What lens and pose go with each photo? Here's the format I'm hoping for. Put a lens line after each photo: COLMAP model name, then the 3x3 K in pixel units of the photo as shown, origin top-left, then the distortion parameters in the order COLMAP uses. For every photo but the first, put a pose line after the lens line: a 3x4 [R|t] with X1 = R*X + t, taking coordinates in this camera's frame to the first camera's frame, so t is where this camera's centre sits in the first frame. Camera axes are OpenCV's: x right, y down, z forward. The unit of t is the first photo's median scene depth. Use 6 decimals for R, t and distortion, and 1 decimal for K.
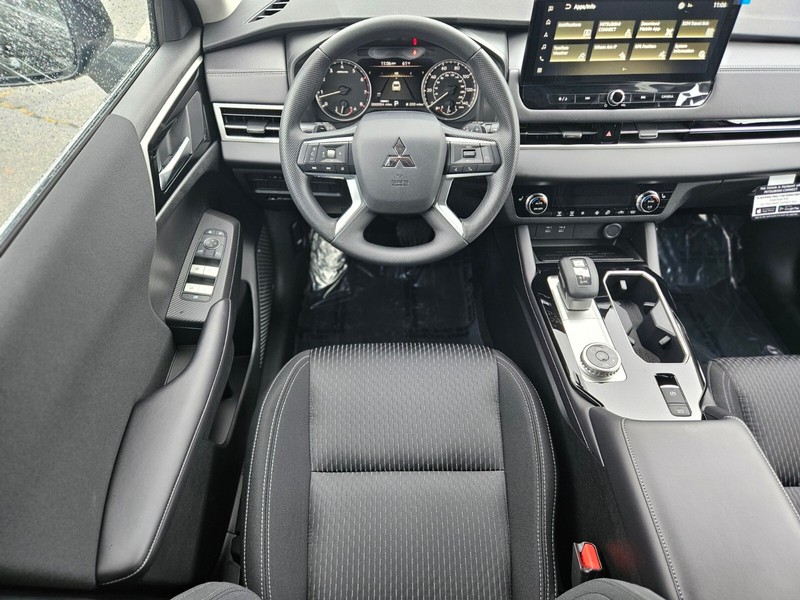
lens RADIAL K [[537.6, 0, 400.0], [0, 537.6, 300.0], [0, 0, 1]] dist [0.101090, -0.087146]
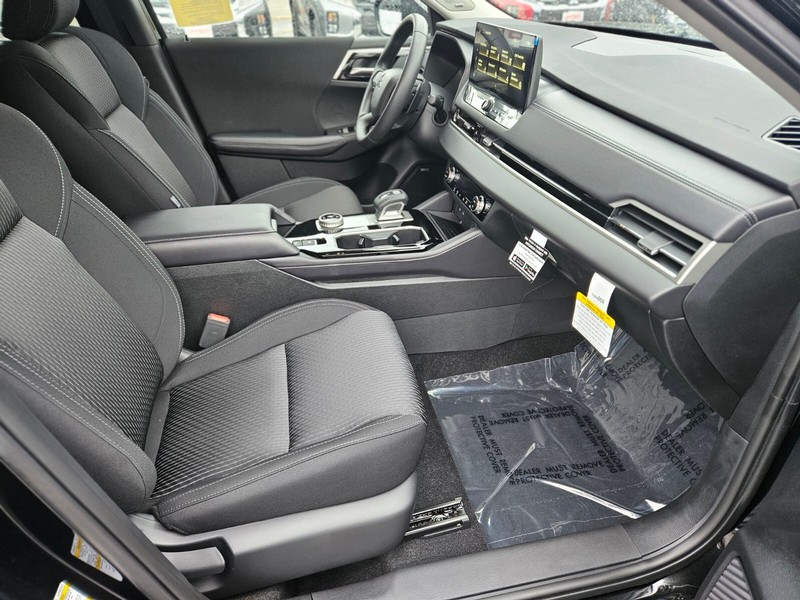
lens RADIAL K [[537.6, 0, 400.0], [0, 537.6, 300.0], [0, 0, 1]] dist [0.101090, -0.087146]
pose [[0.186408, 0.500537, -0.845408, 1.670692], [-0.704578, 0.667800, 0.240026, -0.225427], [0.684706, 0.550913, 0.477151, 0.493852]]
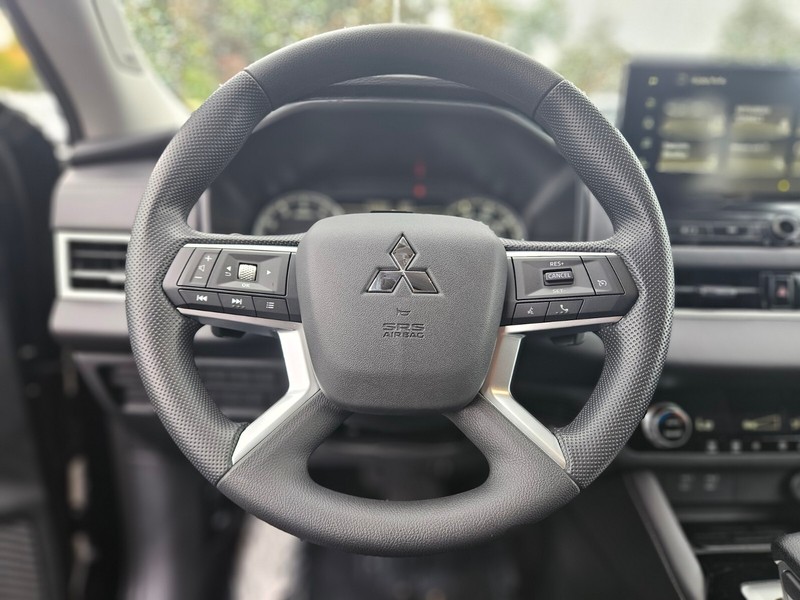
lens RADIAL K [[553.2, 0, 400.0], [0, 553.2, 300.0], [0, 0, 1]] dist [0.008440, 0.000495]
pose [[0.999599, 0.006916, 0.027449, -0.013864], [0.007787, 0.865096, -0.501545, -0.022046], [-0.027215, 0.501558, 0.864696, 0.549872]]
